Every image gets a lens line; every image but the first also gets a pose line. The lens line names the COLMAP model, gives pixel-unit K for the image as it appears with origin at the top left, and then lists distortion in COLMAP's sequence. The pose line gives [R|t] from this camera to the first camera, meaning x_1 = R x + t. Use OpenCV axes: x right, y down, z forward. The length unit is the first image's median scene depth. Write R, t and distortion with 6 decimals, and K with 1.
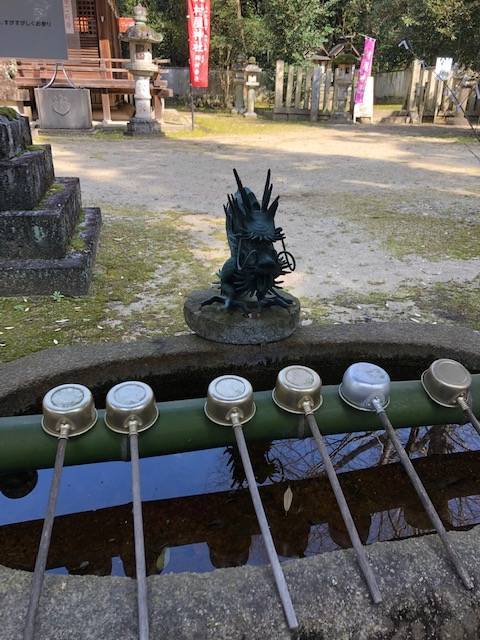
lens RADIAL K [[520.7, 0, 248.4], [0, 520.7, 307.4], [0, 0, 1]] dist [0.020924, 0.006833]
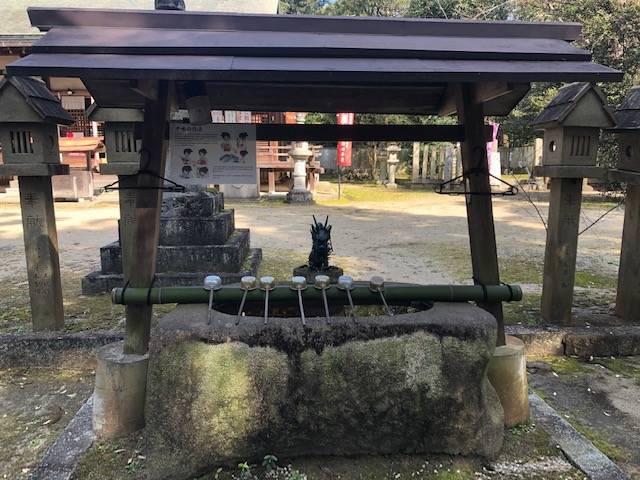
lens RADIAL K [[520.7, 0, 319.6], [0, 520.7, 240.5], [0, 0, 1]] dist [0.020924, 0.006833]
pose [[0.987088, 0.000547, -0.160177, 0.043362], [-0.039402, 0.970095, -0.239505, 0.049608], [0.155256, 0.242723, 0.957591, -0.148733]]
